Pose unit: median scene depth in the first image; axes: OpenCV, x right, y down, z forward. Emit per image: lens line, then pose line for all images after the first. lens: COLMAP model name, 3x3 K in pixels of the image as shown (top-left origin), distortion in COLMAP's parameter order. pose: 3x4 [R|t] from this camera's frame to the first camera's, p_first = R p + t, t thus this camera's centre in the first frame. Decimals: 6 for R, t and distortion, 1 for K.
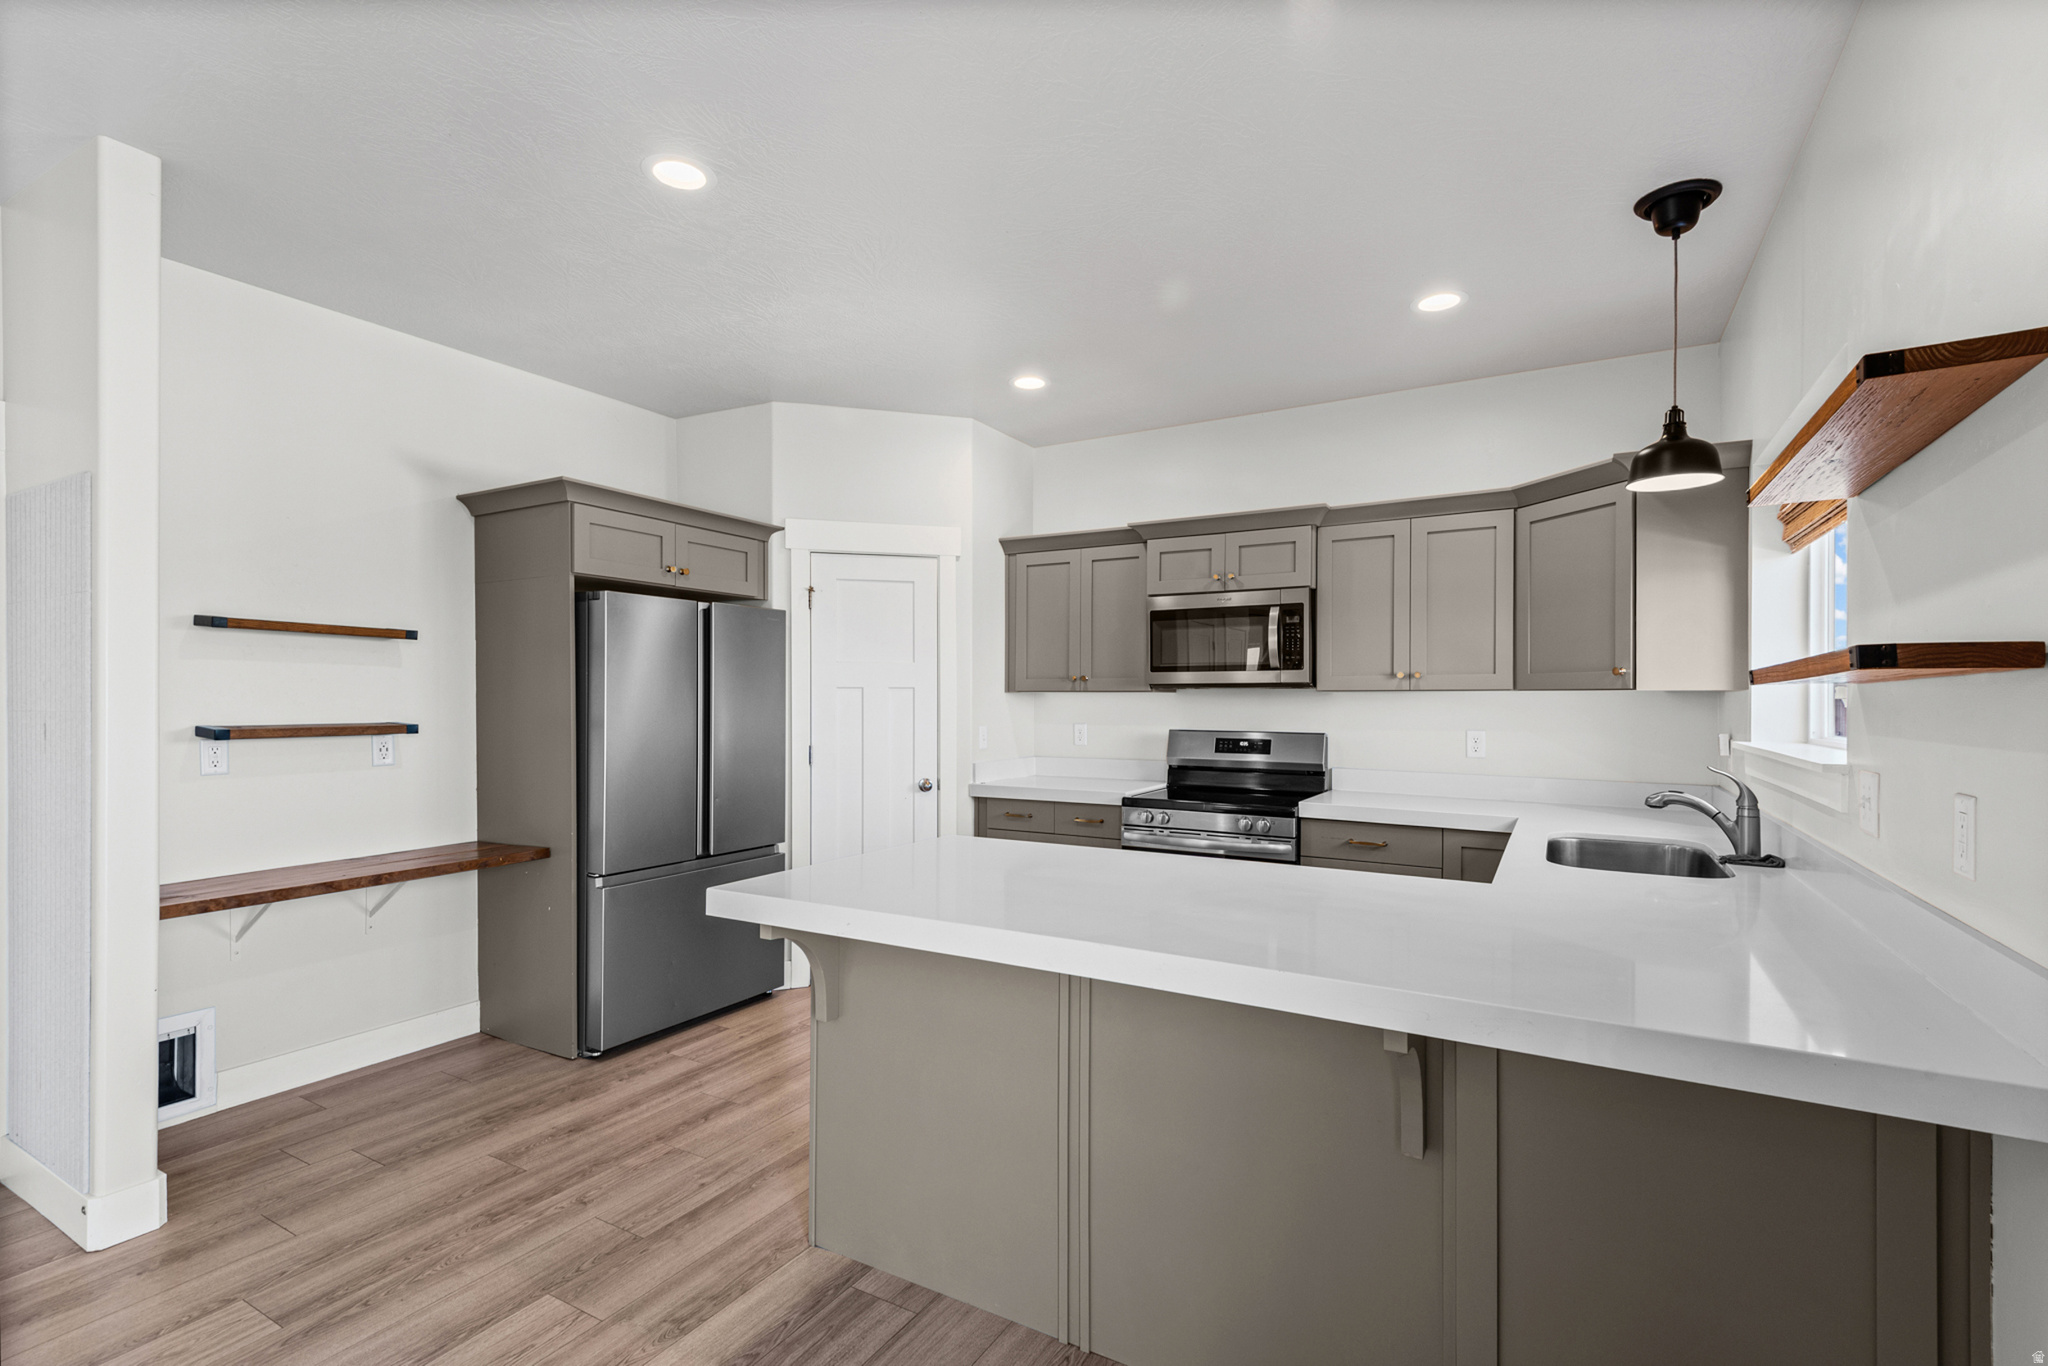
lens RADIAL K [[946.6, 0, 1014.9], [0, 946.6, 690.6], [0, 0, 1]] dist [0.018035, -0.007761]
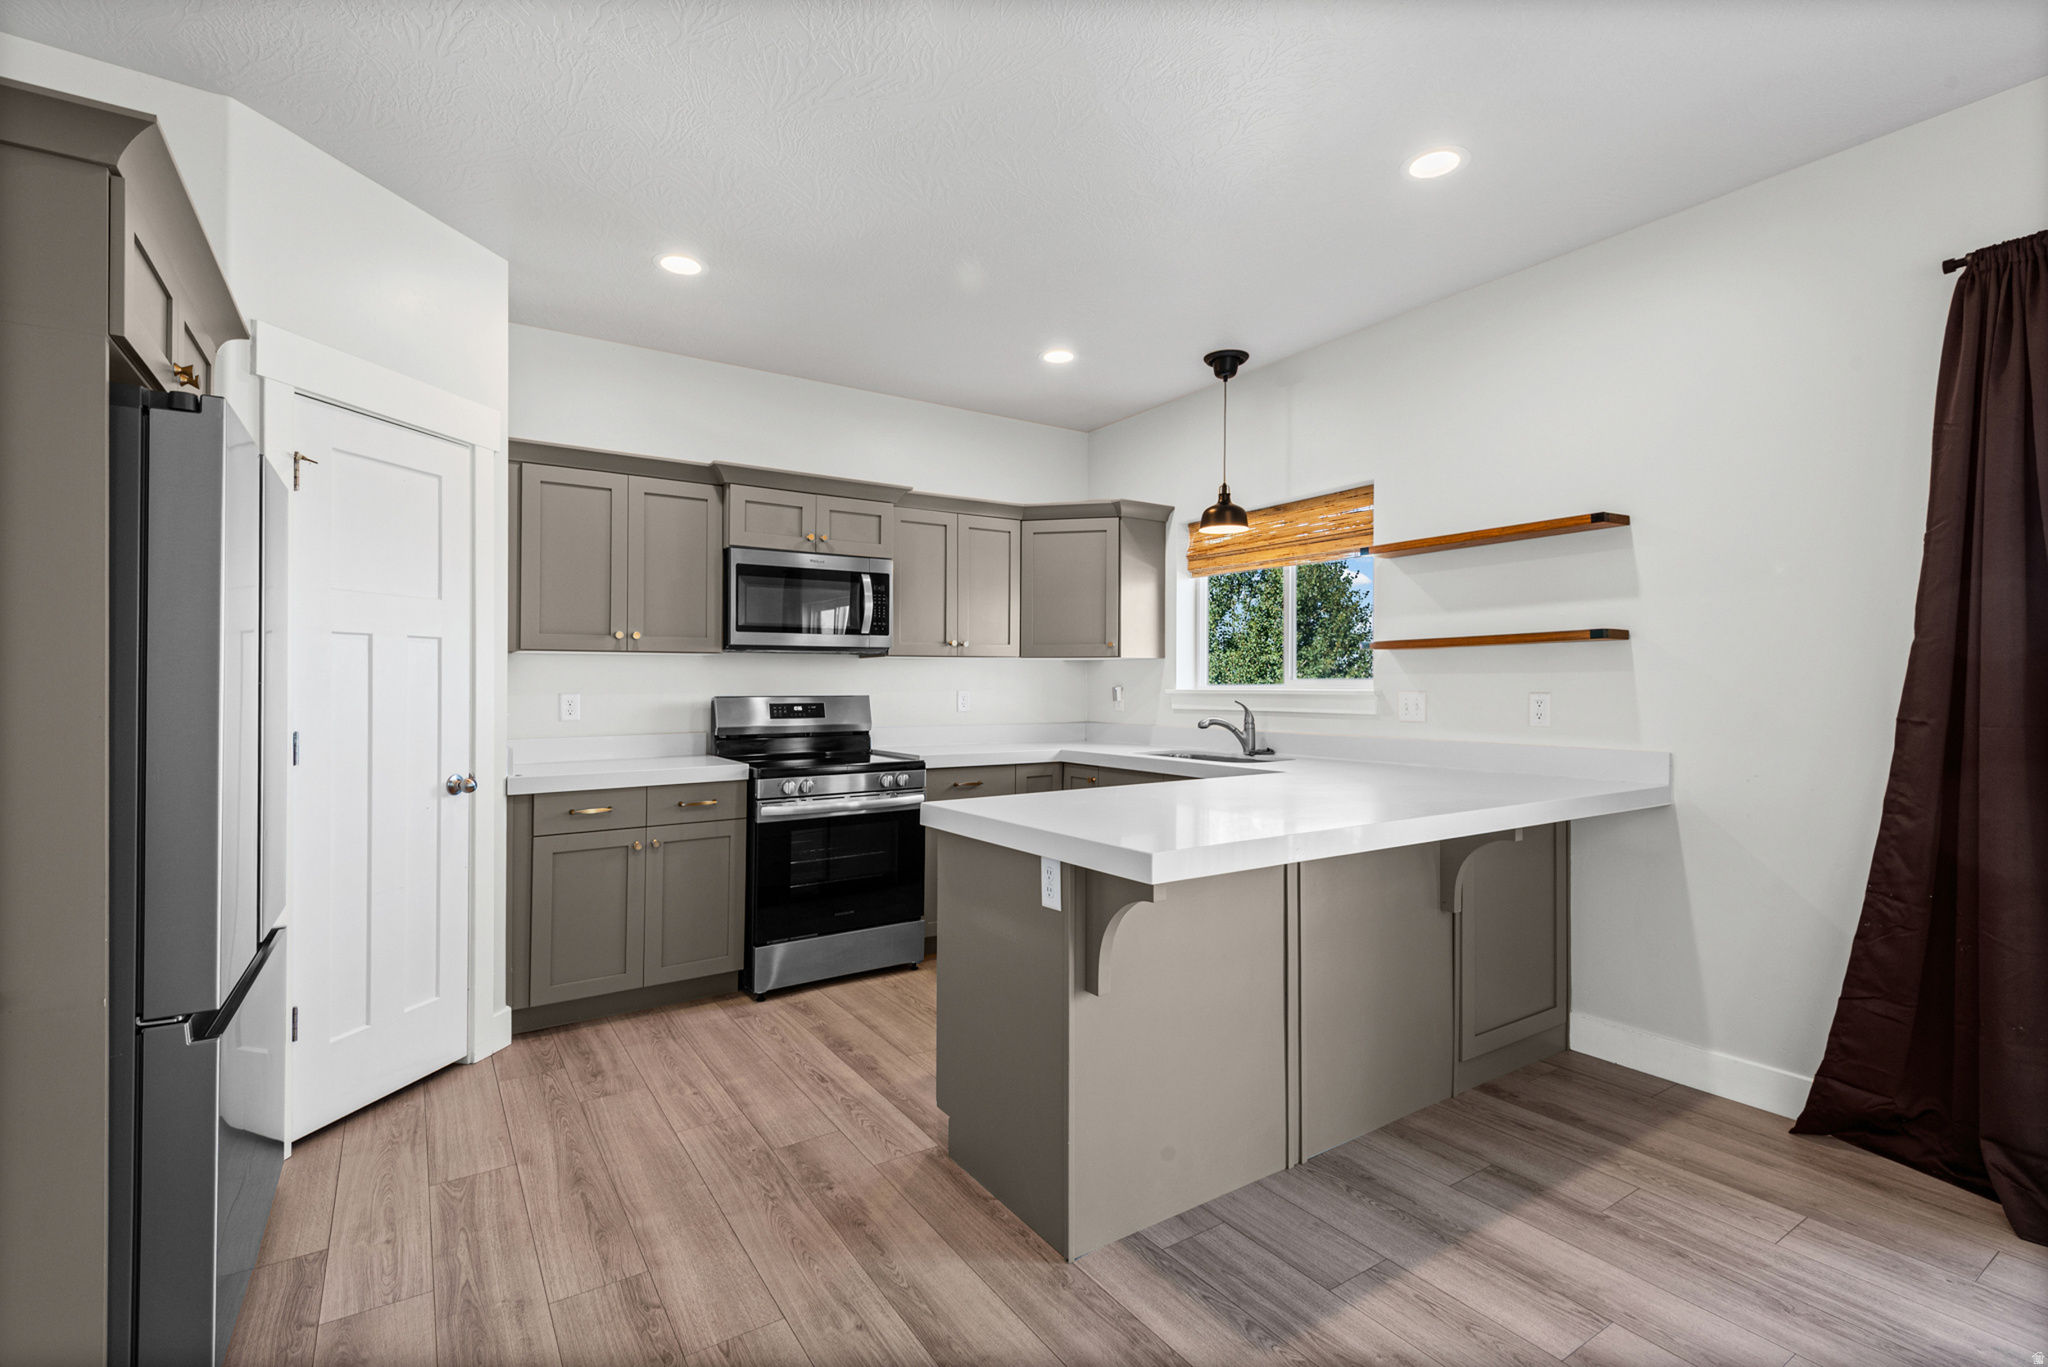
lens RADIAL K [[946.6, 0, 1029.0], [0, 946.6, 678.5], [0, 0, 1]] dist [0.018035, -0.007761]
pose [[0.429437, 0.000790, 0.903096, -0.605572], [-0.004267, 0.999990, 0.001154, 0.025294], [-0.903087, -0.004350, 0.429437, 0.390021]]
